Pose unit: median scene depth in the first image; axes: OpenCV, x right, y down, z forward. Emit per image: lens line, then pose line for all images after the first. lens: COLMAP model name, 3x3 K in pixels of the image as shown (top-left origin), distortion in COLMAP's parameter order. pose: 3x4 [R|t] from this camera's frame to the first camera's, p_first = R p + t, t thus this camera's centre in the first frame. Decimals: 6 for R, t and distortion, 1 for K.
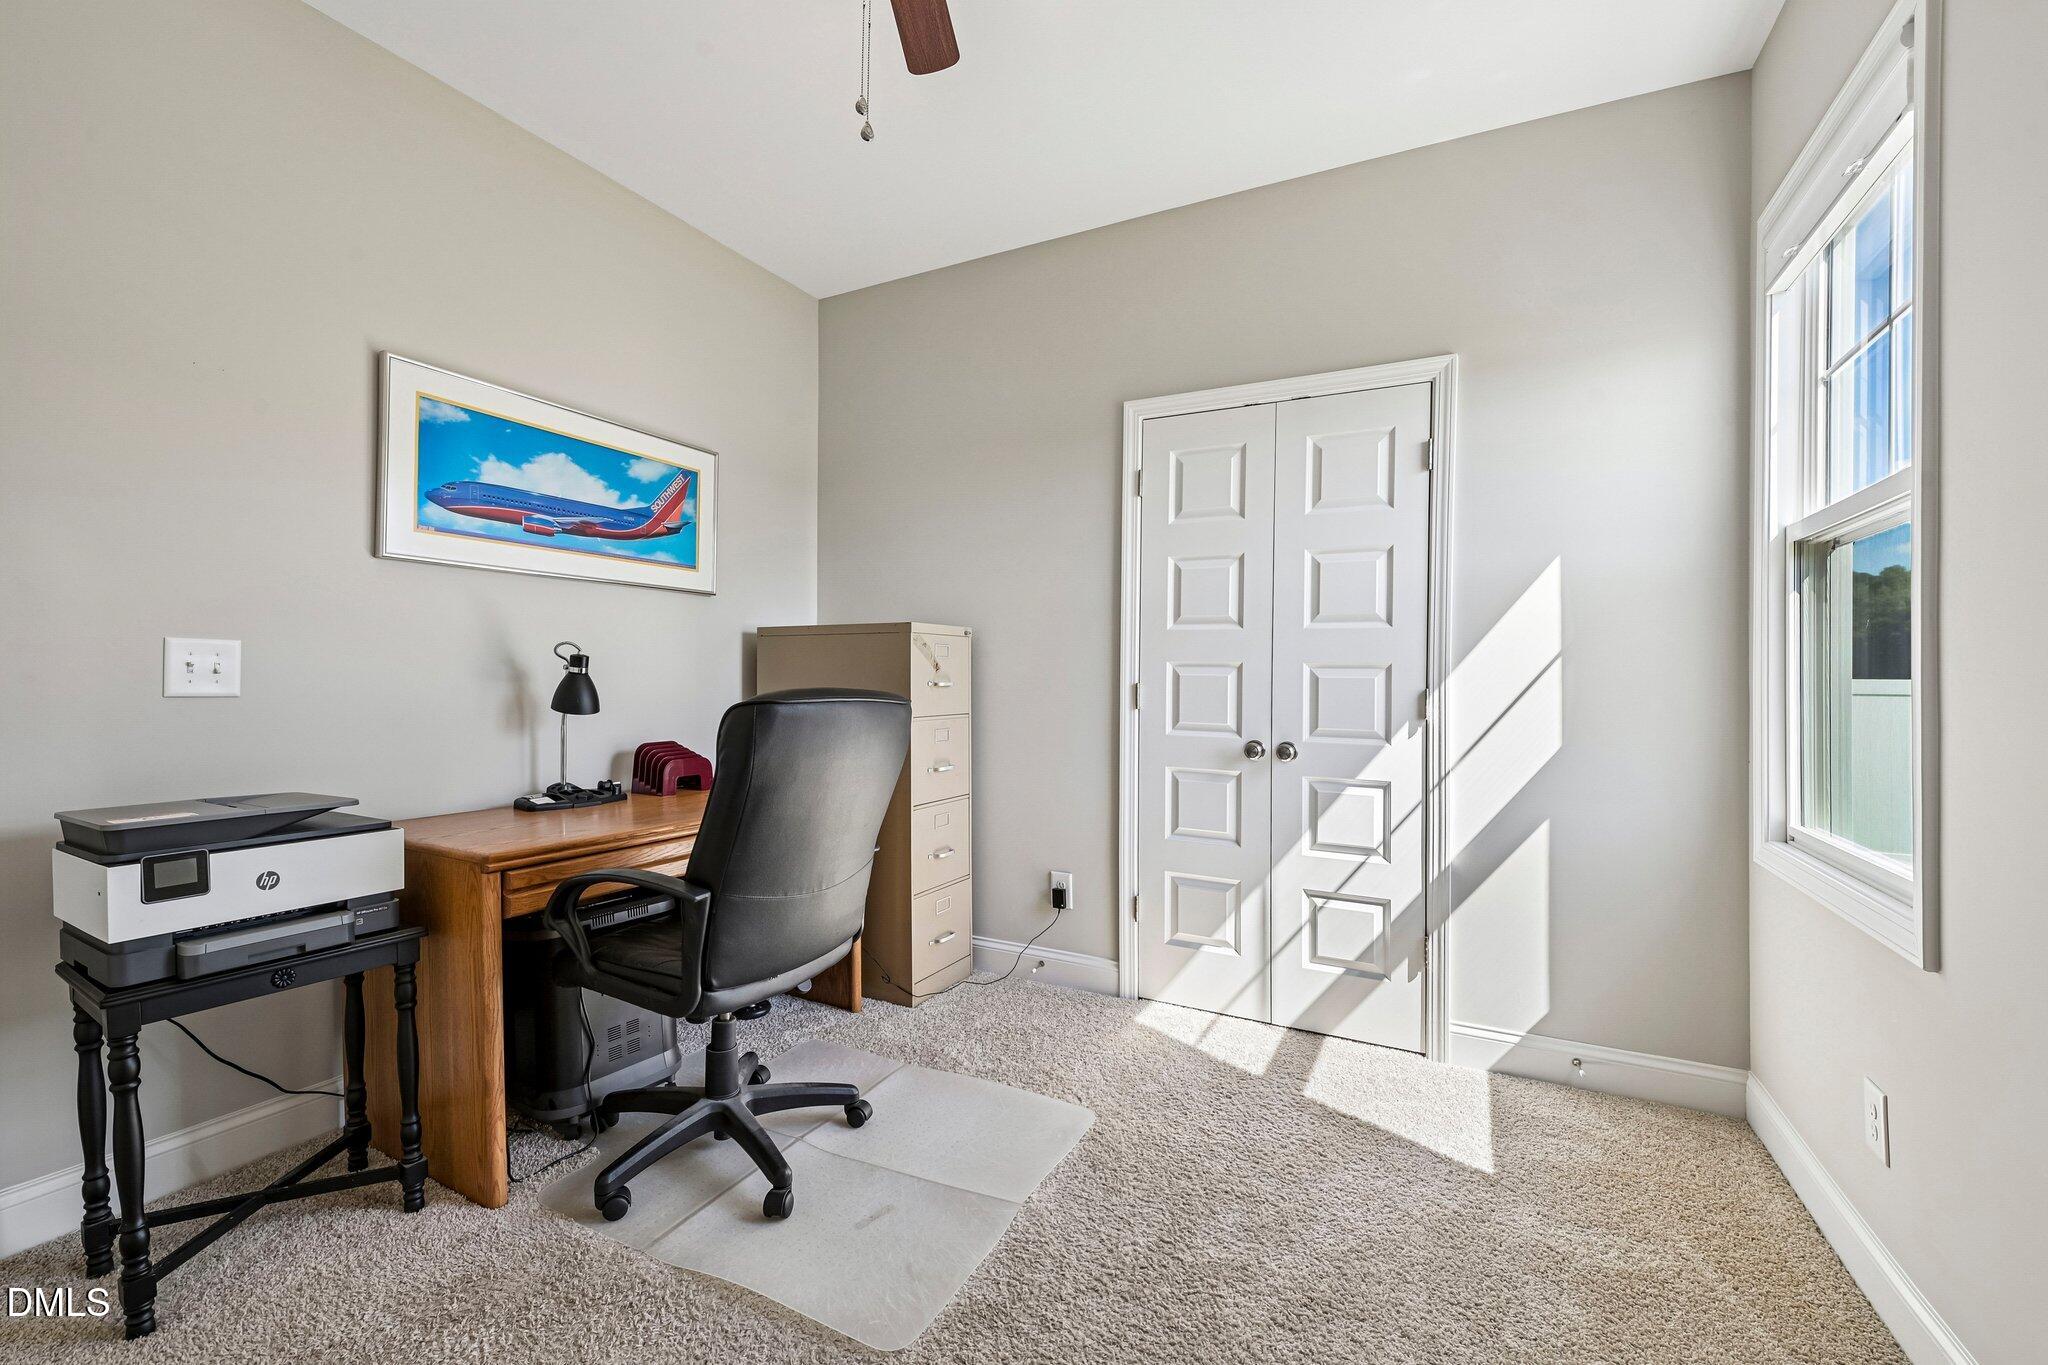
lens RADIAL K [[849.6, 0, 1030.7], [0, 849.6, 678.7], [0, 0, 1]] dist [-0.016556, -0.003107]
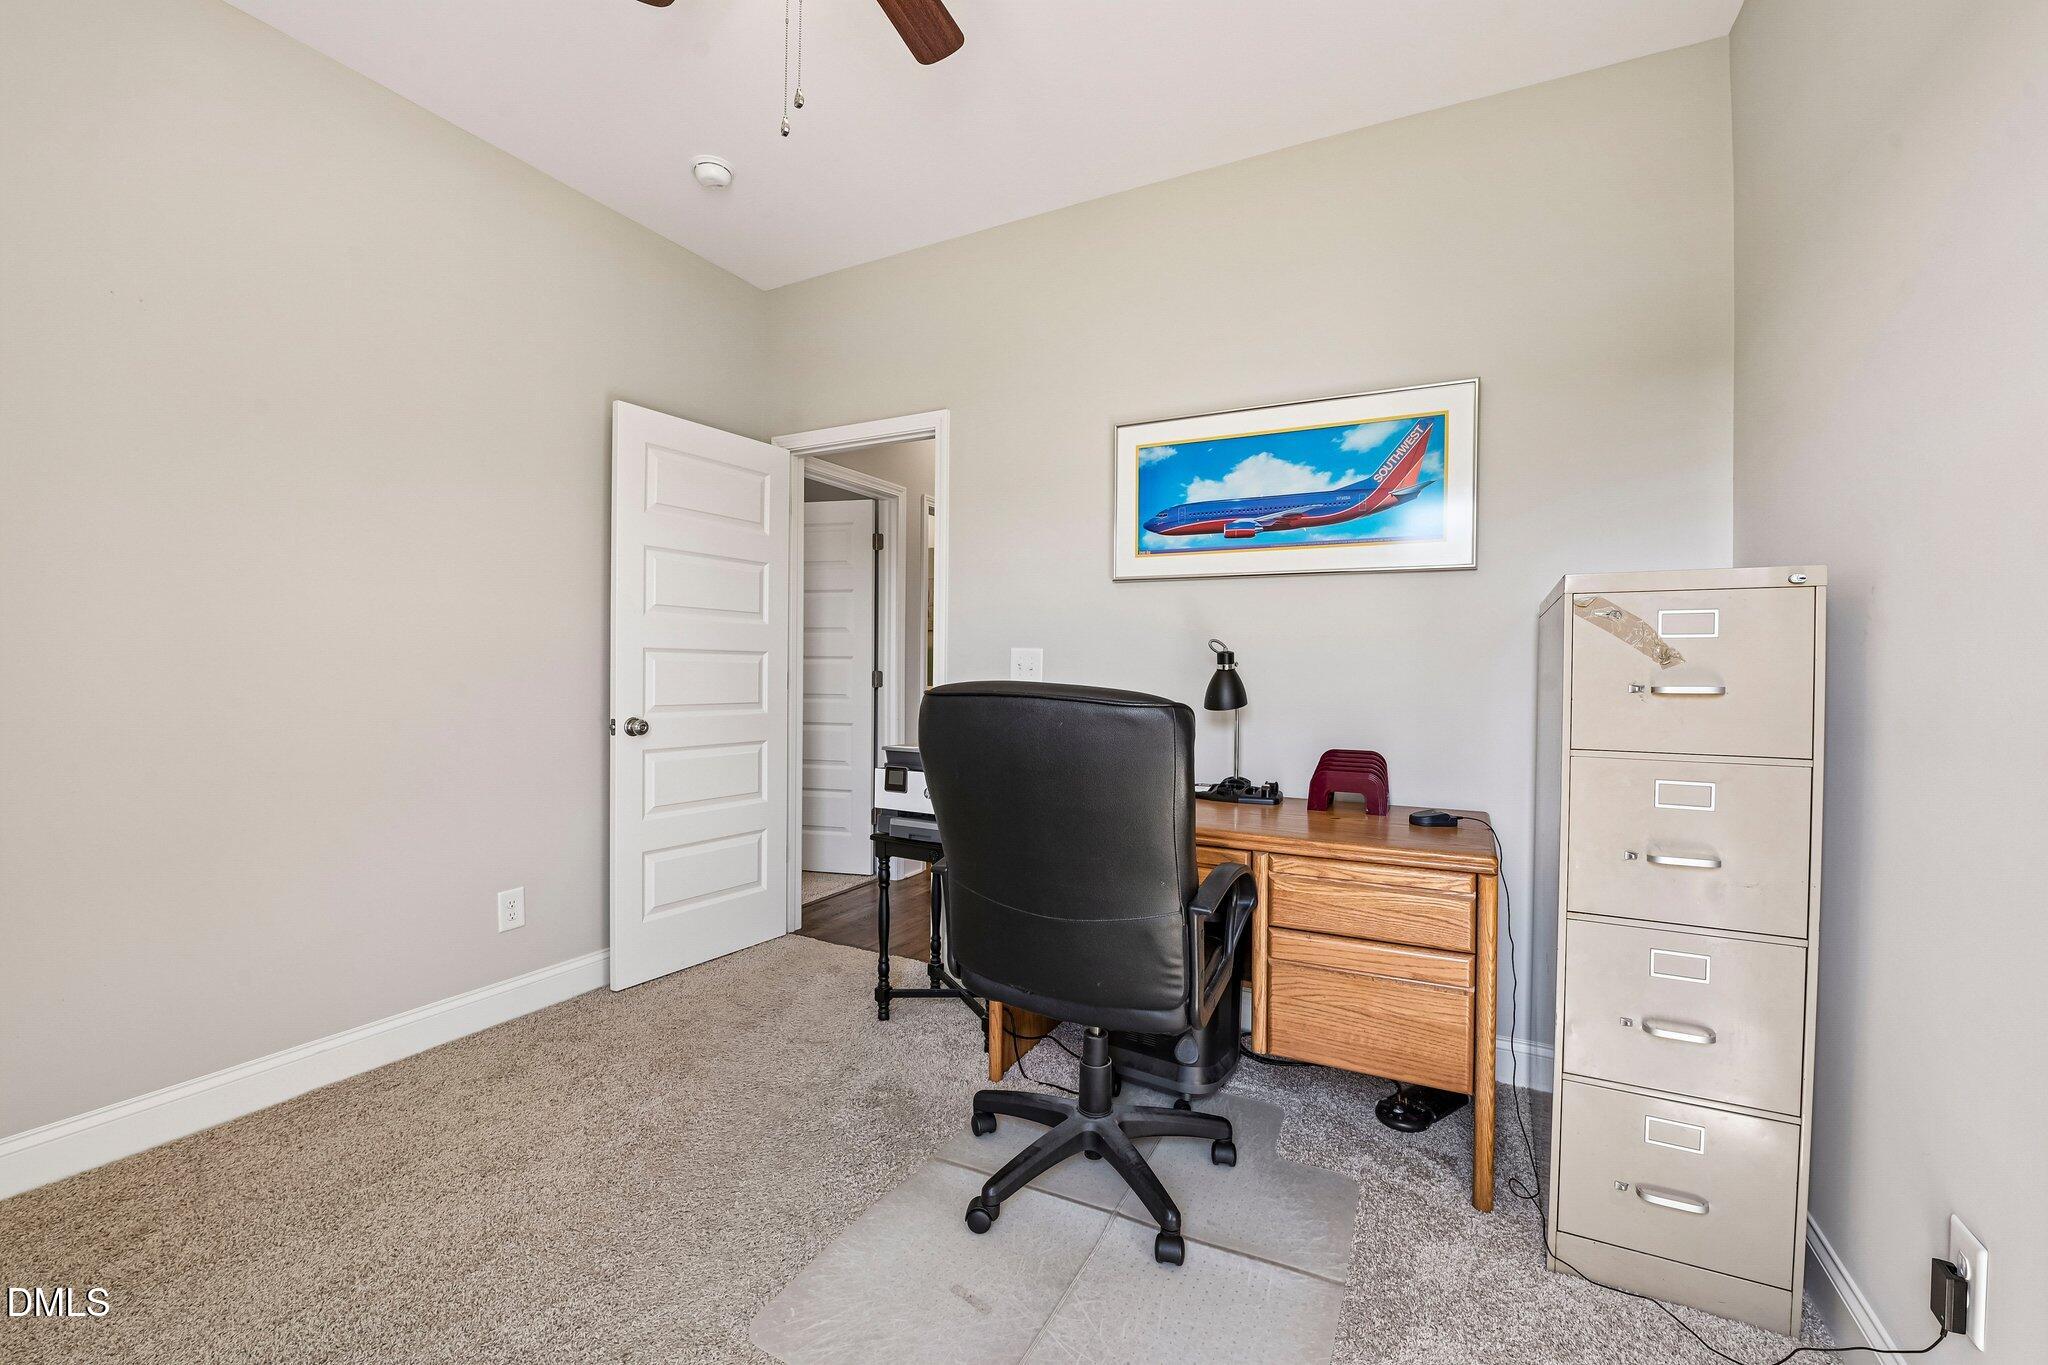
lens RADIAL K [[849.6, 0, 1033.6], [0, 849.6, 683.1], [0, 0, 1]] dist [-0.016556, -0.003107]
pose [[-0.015387, 0.010551, -0.999826, 0.471133], [-0.011752, 0.999873, 0.010733, 0.001159], [0.999813, 0.011915, -0.015261, 0.752253]]
